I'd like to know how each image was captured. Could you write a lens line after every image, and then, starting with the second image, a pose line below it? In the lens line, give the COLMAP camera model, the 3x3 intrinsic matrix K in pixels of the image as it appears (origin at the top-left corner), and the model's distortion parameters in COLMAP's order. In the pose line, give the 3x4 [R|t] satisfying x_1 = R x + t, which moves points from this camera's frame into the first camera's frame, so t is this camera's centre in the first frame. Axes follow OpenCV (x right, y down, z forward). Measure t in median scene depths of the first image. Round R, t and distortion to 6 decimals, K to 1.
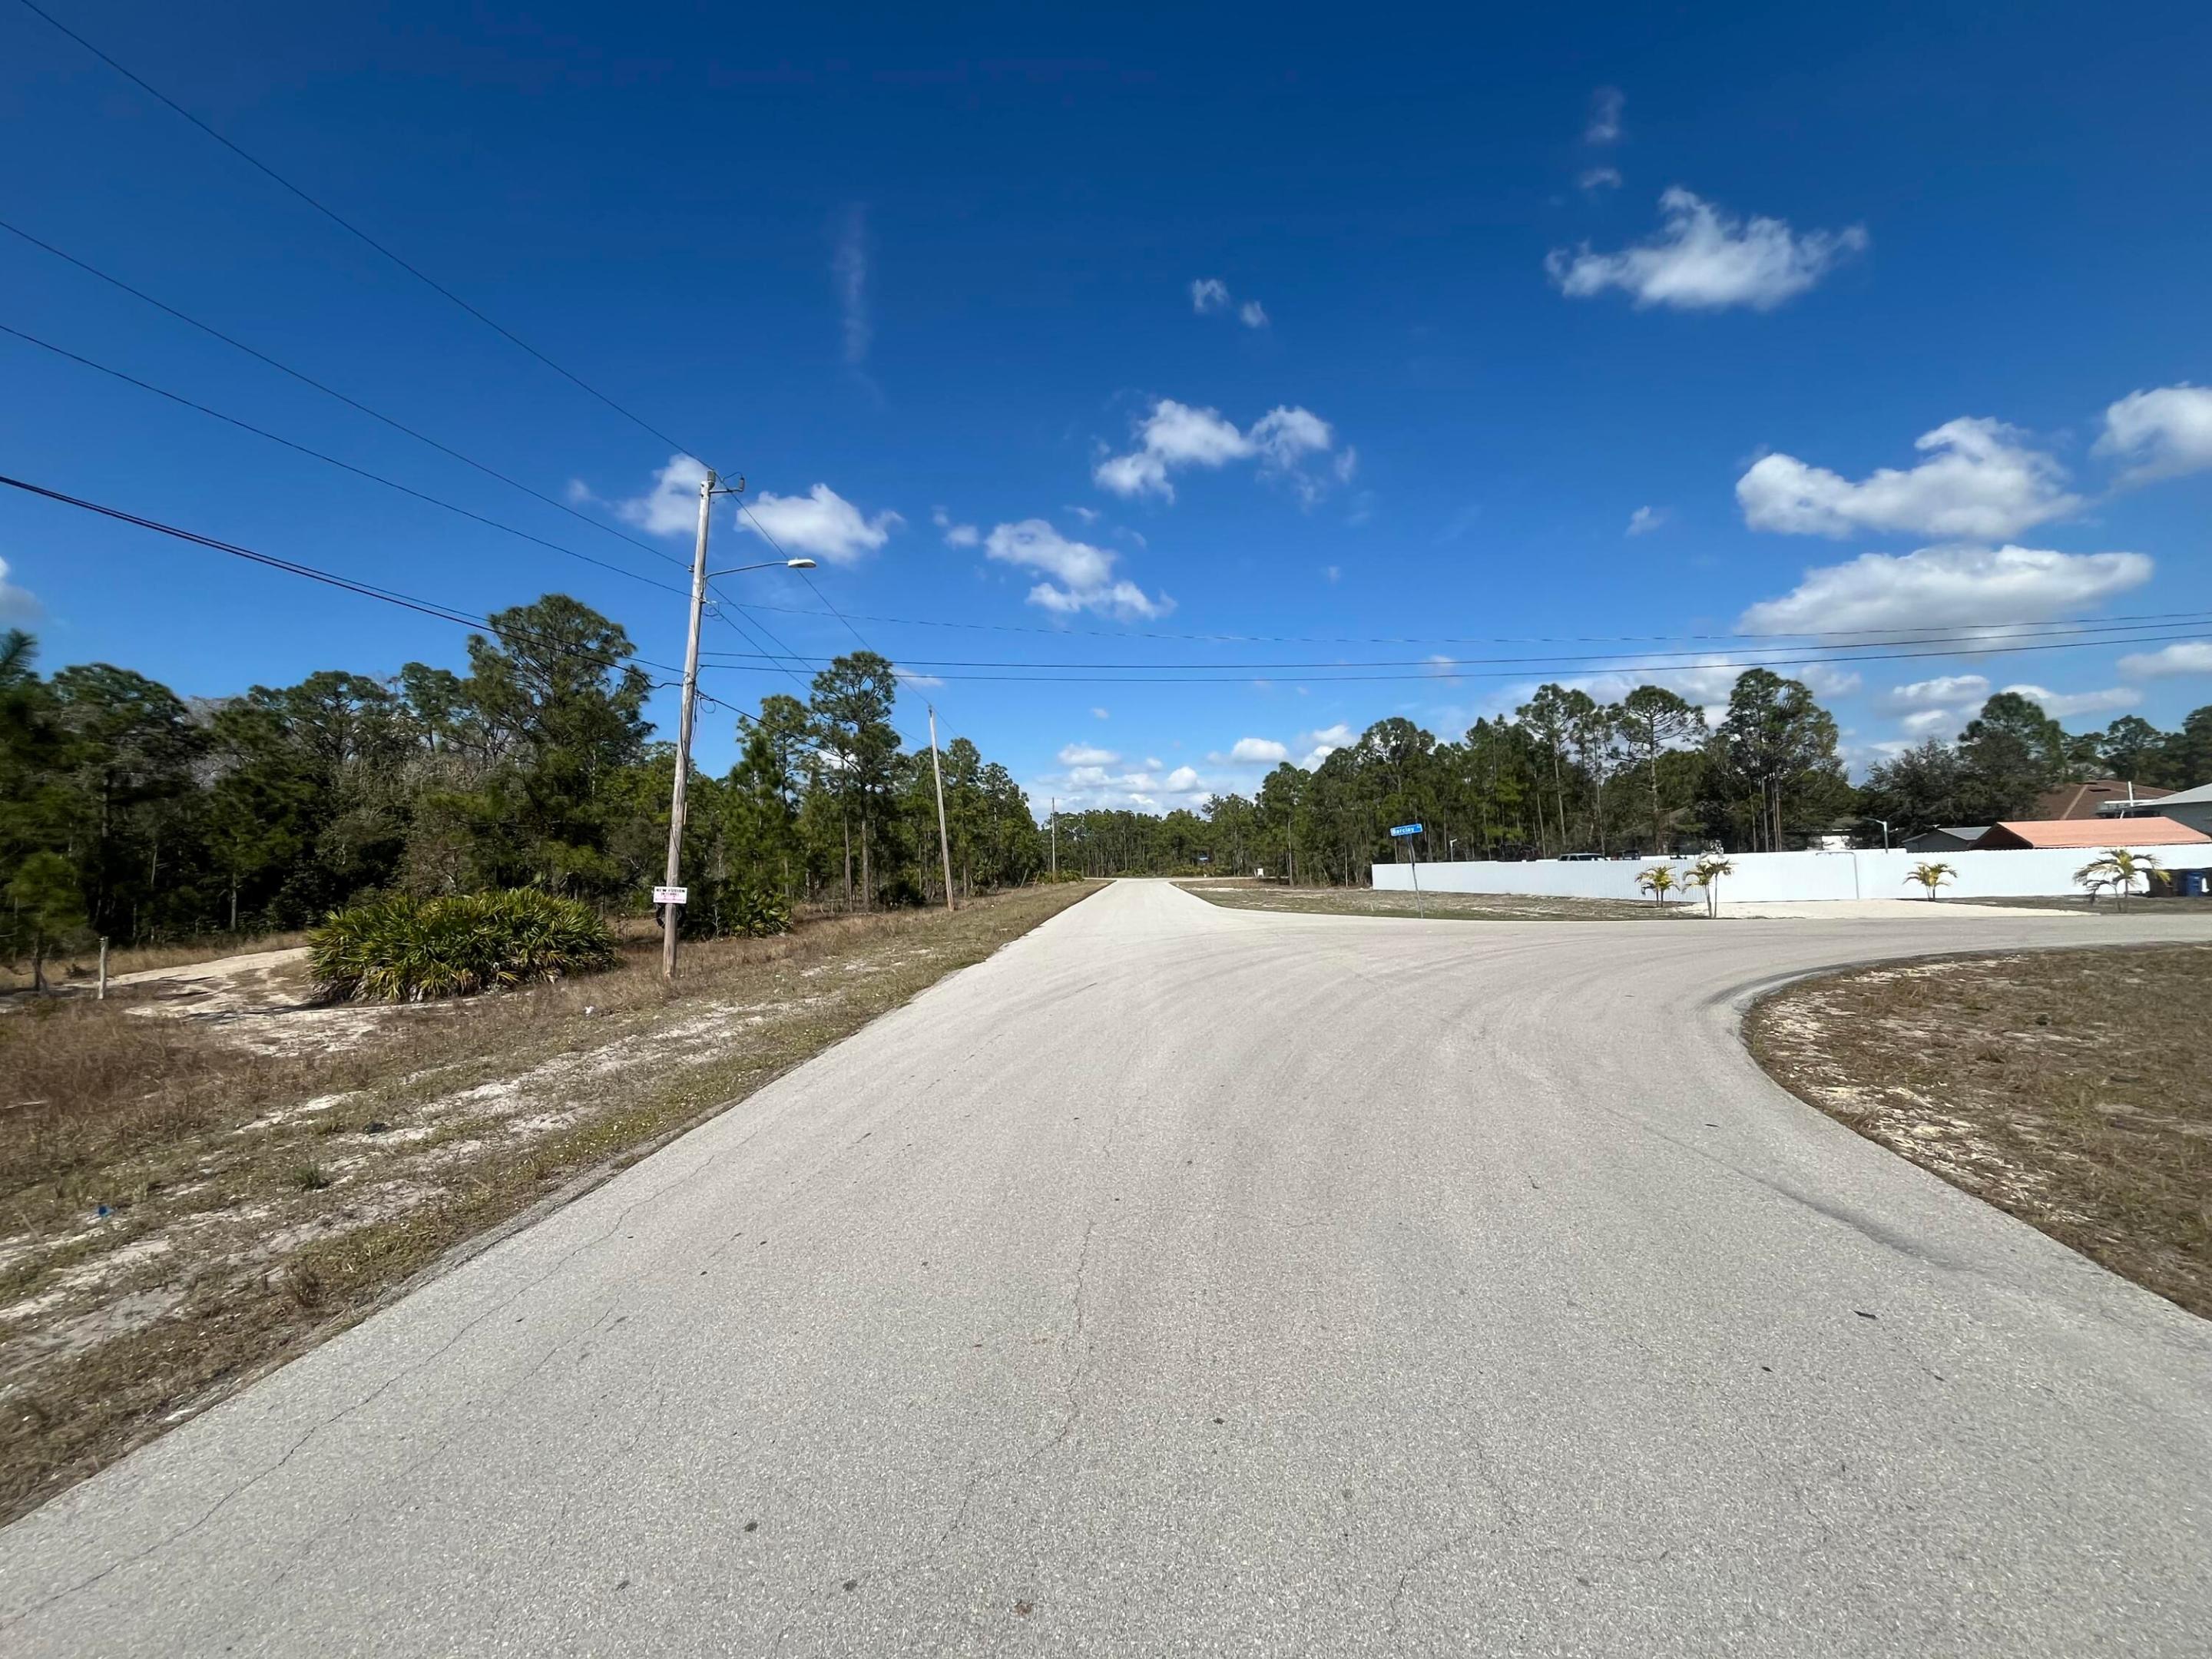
lens RADIAL K [[875.8, 0, 1106.0], [0, 875.8, 829.5], [0, 0, 1]] dist [0.001489, 0.000151]
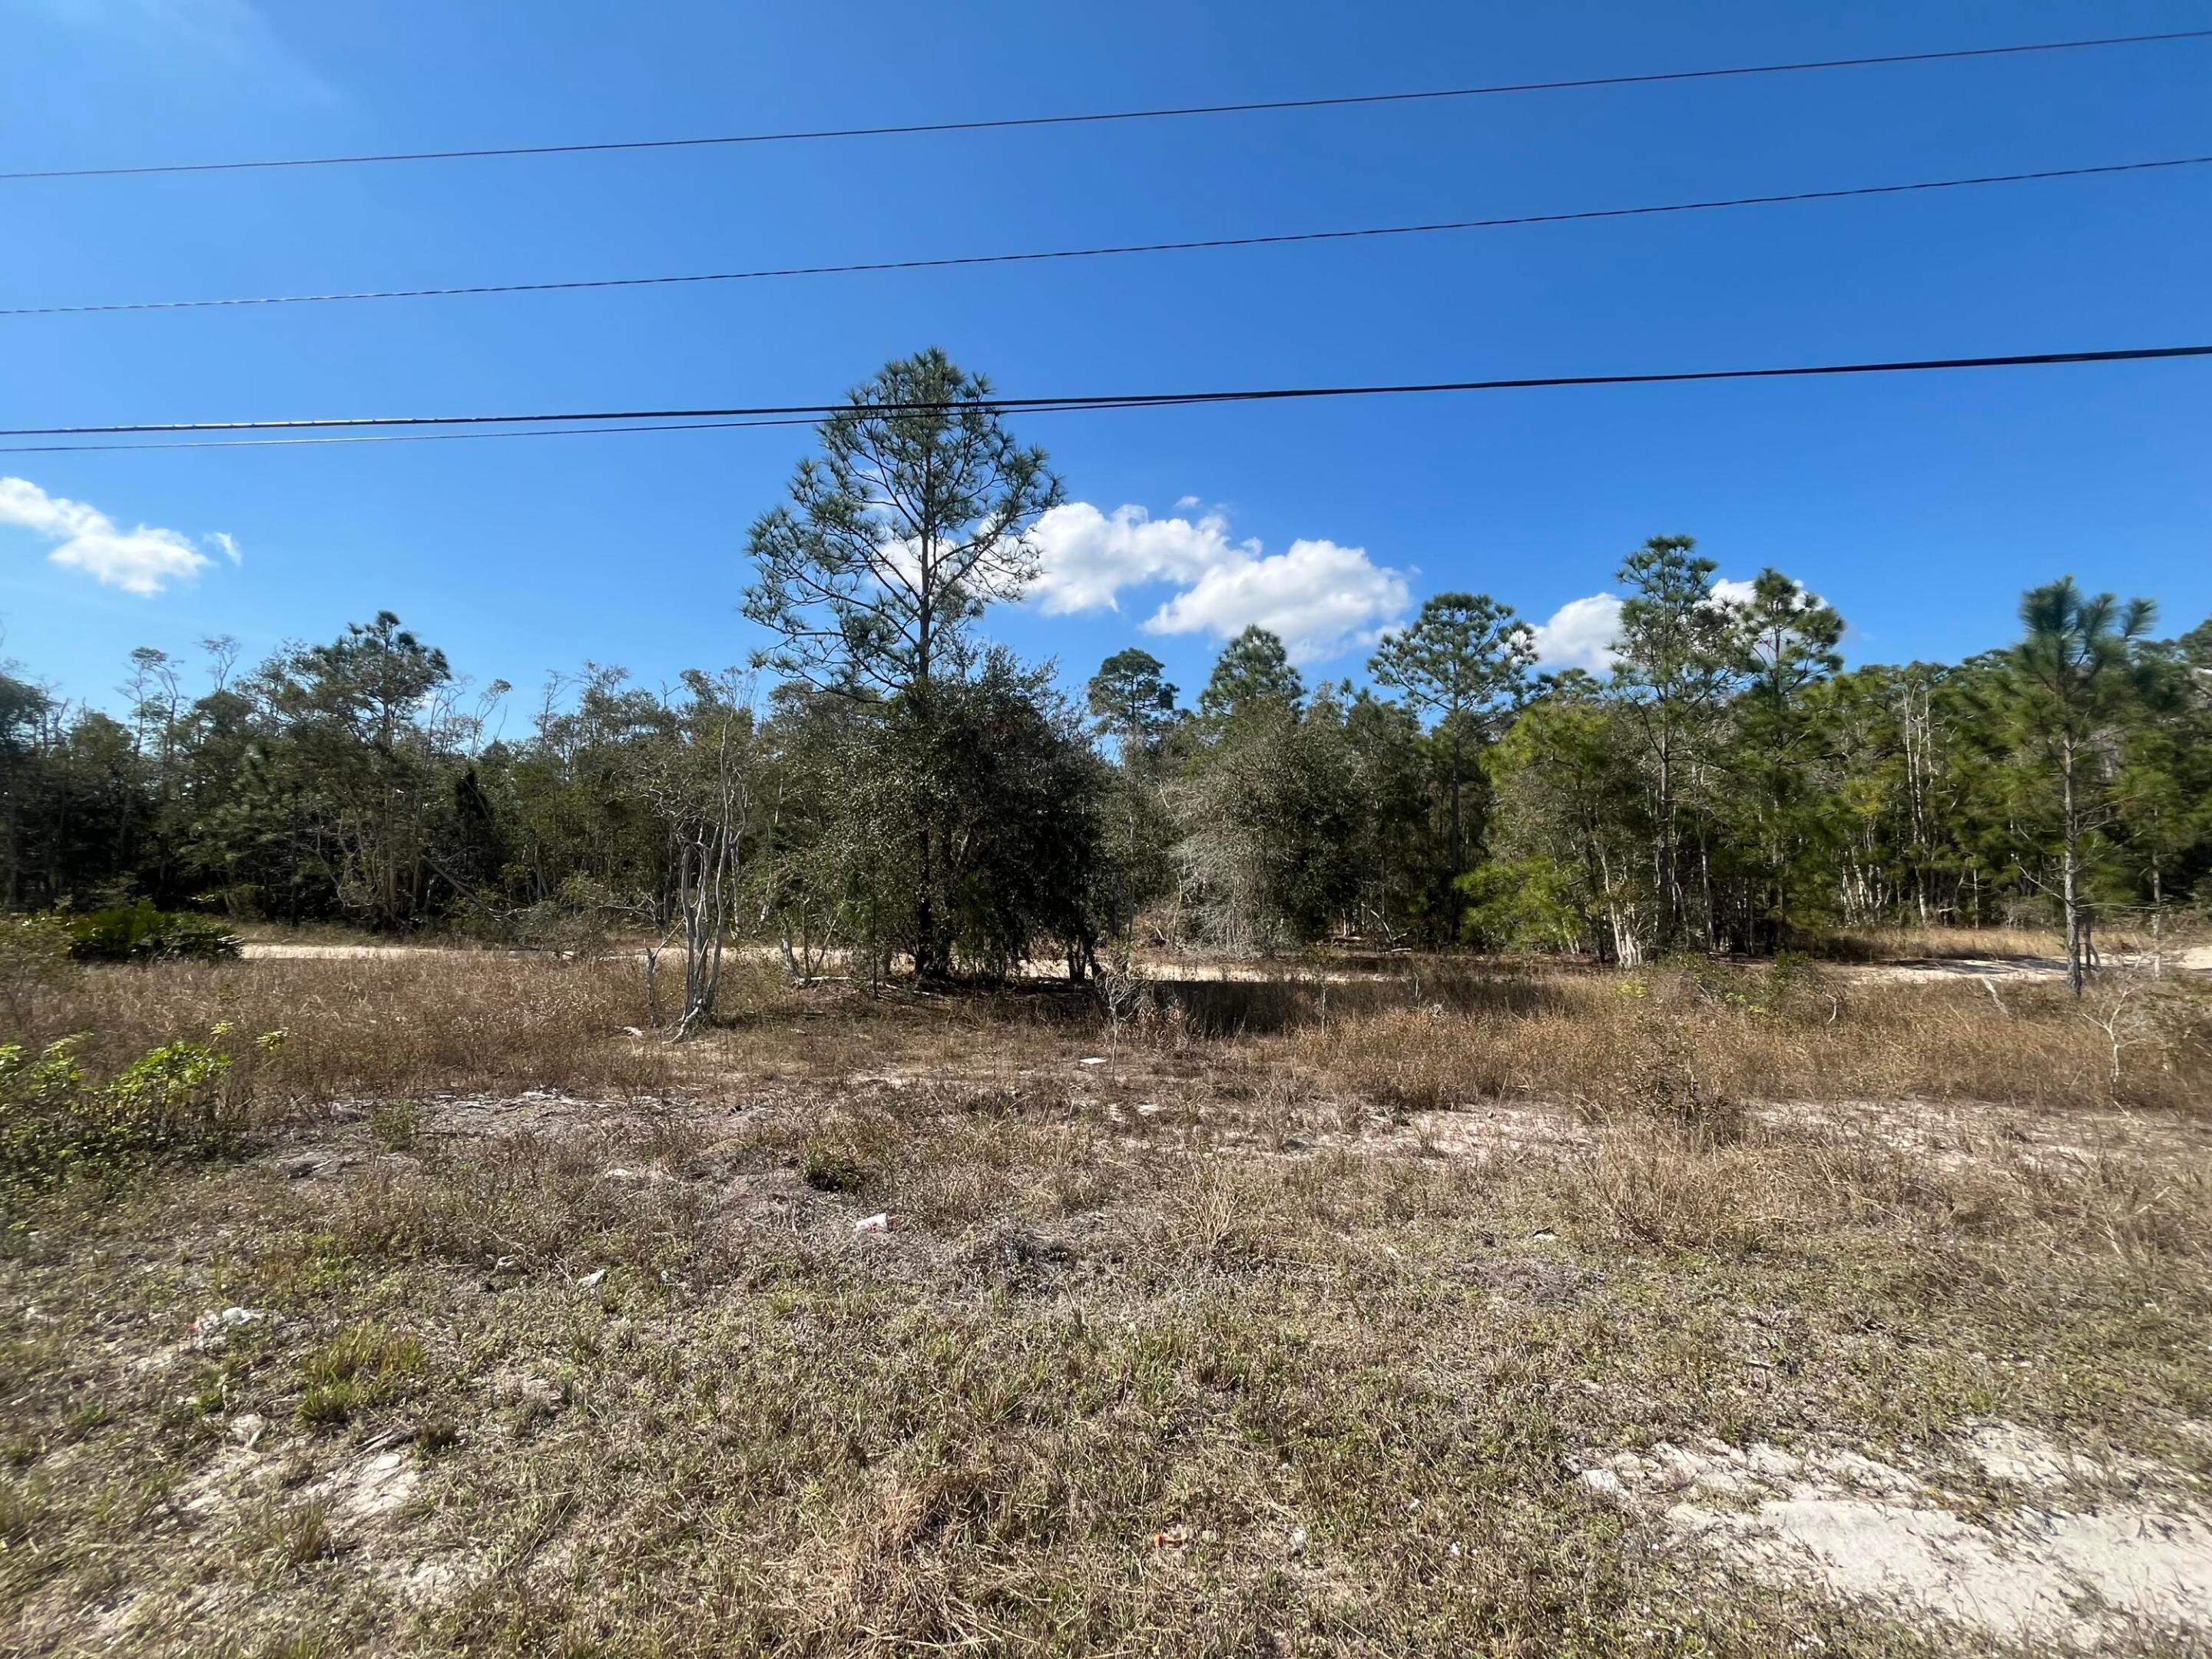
lens RADIAL K [[862.5, 0, 1106.0], [0, 862.5, 829.5], [0, 0, 1]] dist [-0.000300, -0.000120]
pose [[0.024521, -0.017193, -0.999551, -0.131819], [0.038976, 0.999108, -0.016229, 0.000945], [0.998939, -0.038561, 0.025169, -0.088549]]
